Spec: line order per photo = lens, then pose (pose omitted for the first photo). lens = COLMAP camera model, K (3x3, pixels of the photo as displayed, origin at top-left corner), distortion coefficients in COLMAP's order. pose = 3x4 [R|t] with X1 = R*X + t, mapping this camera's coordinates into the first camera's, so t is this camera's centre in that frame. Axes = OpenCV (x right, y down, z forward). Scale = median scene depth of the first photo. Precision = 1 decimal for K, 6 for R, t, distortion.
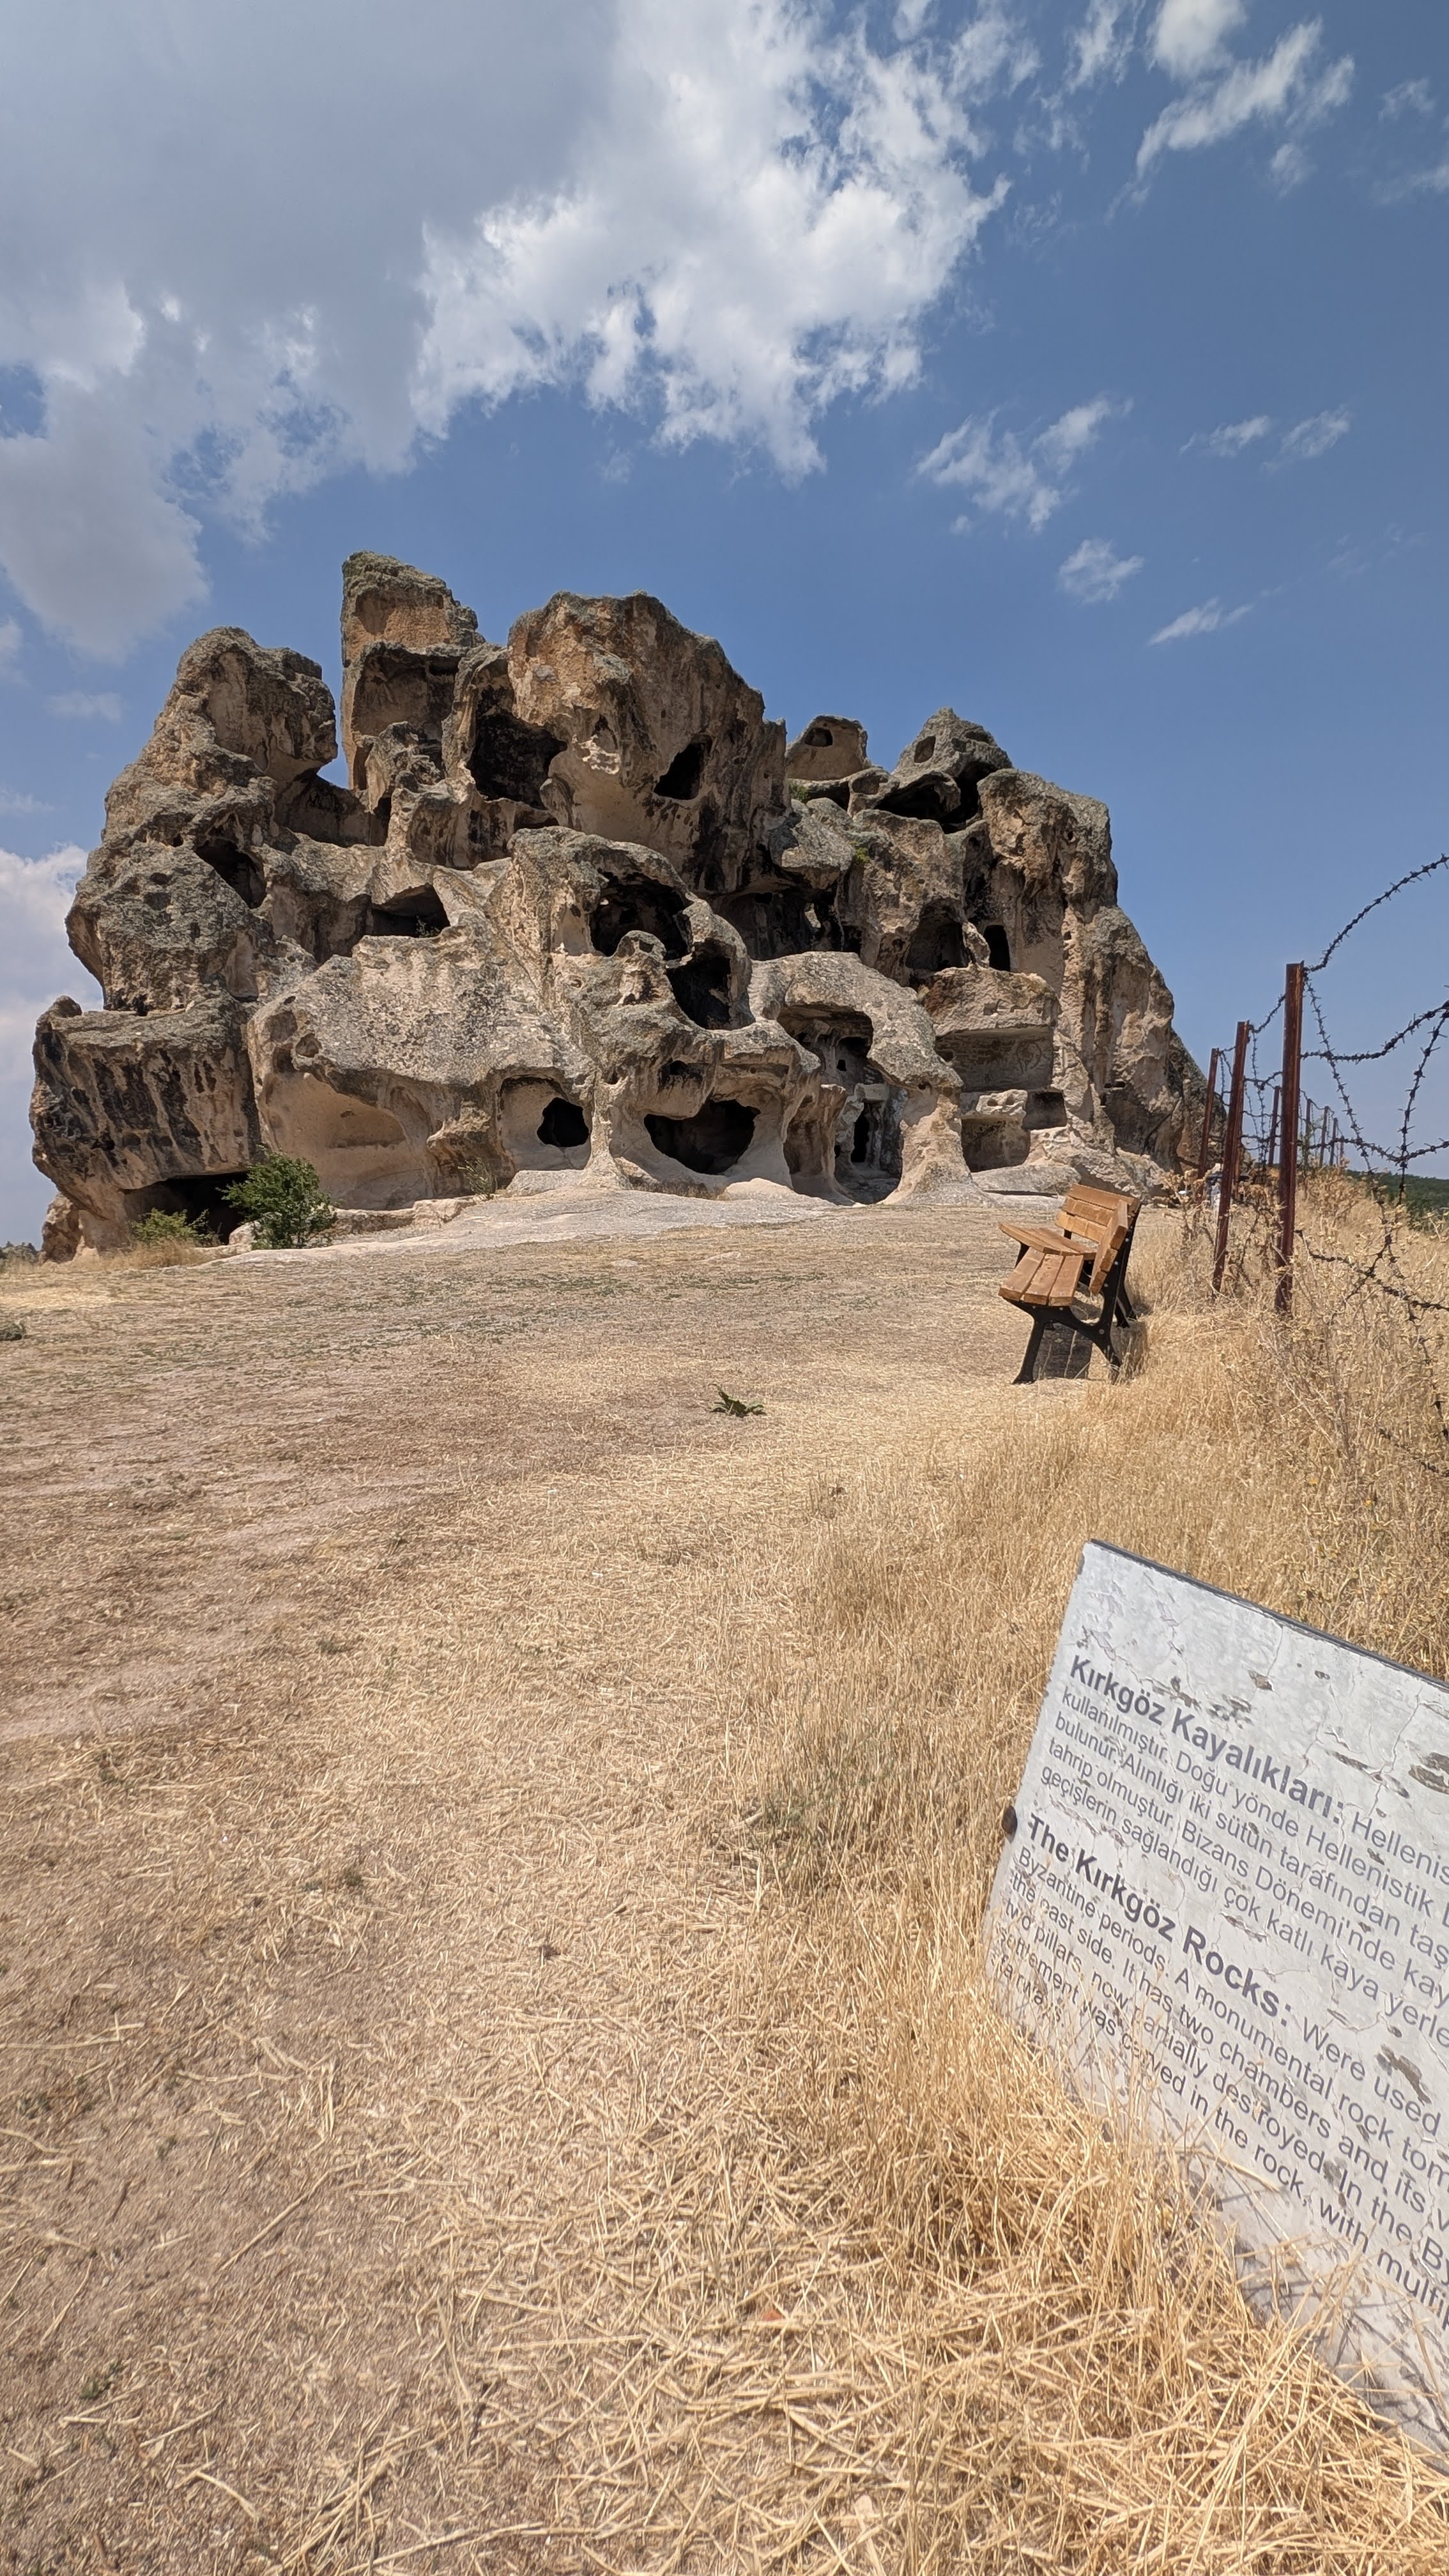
lens RADIAL K [[1210.7, 0, 749.7], [0, 1210.7, 1293.7], [0, 0, 1]] dist [0.015557, 0.000274]
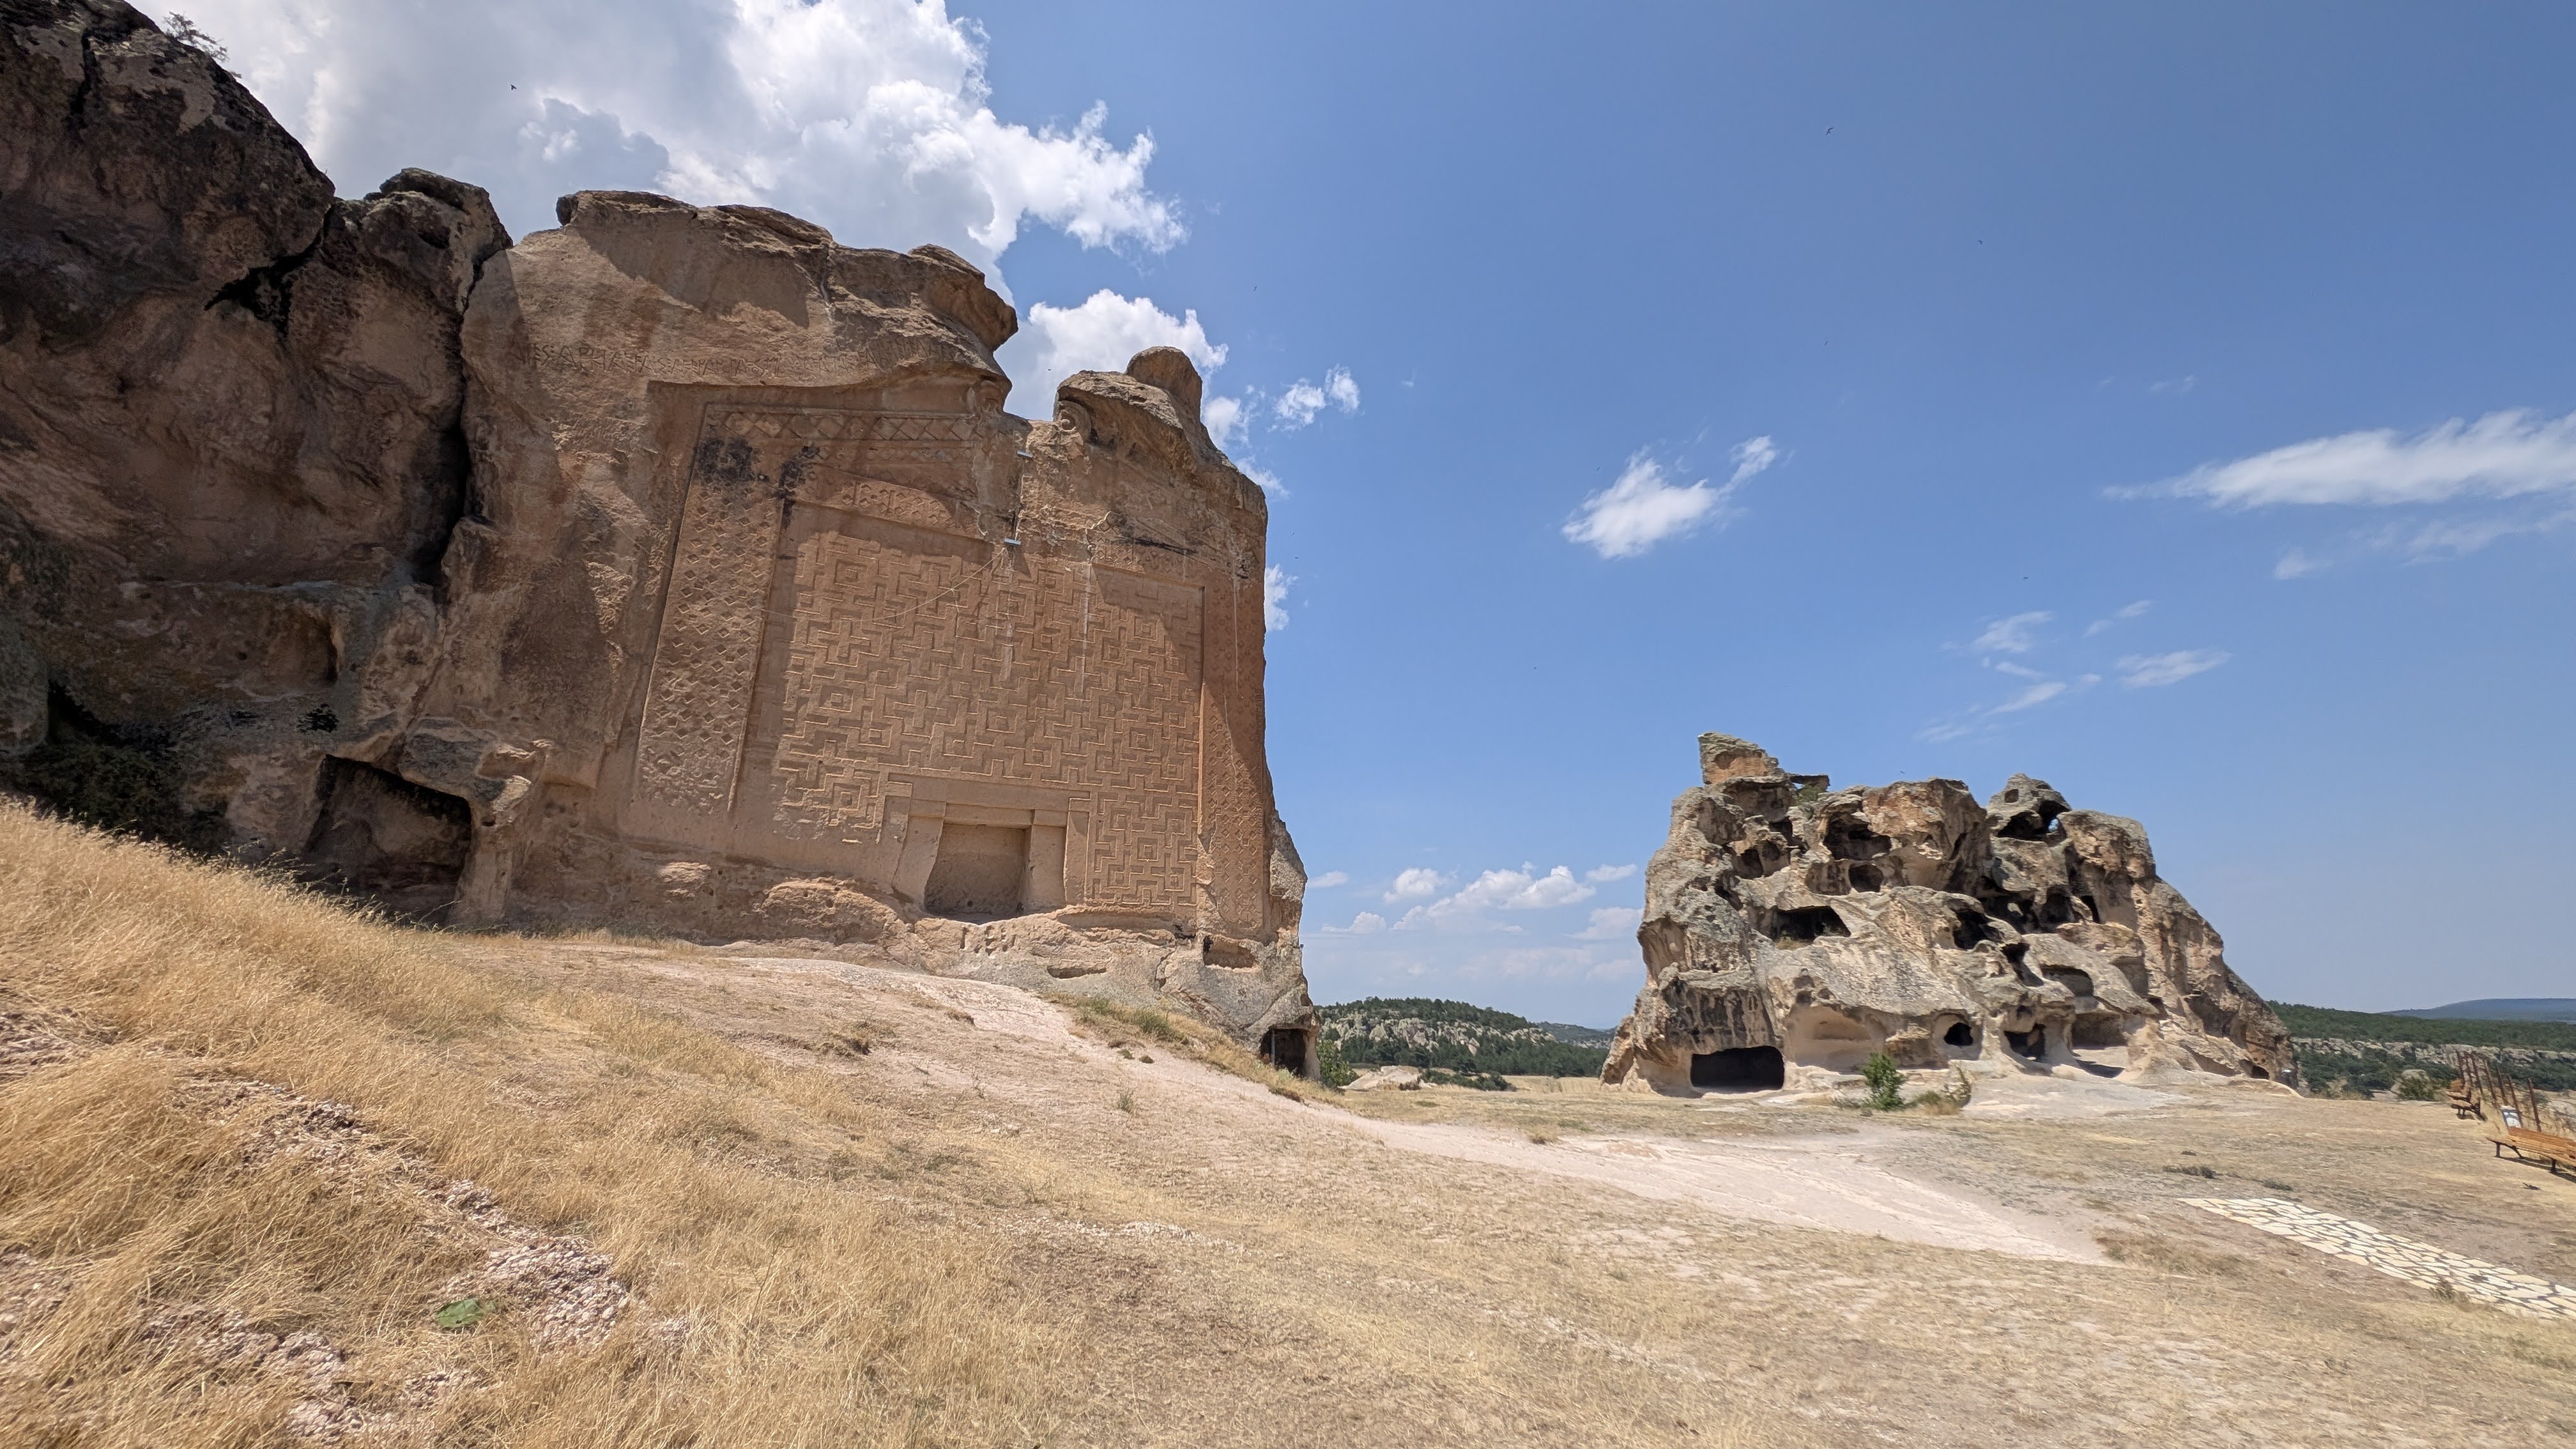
lens RADIAL K [[935.5, 0, 1286.4], [0, 935.5, 726.0], [0, 0, 1]] dist [0.003809, -0.003199]
pose [[0.954396, -0.054603, -0.293506, -0.502626], [-0.052483, 0.937134, -0.345000, -0.014918], [0.293893, 0.344670, 0.891532, -0.625050]]
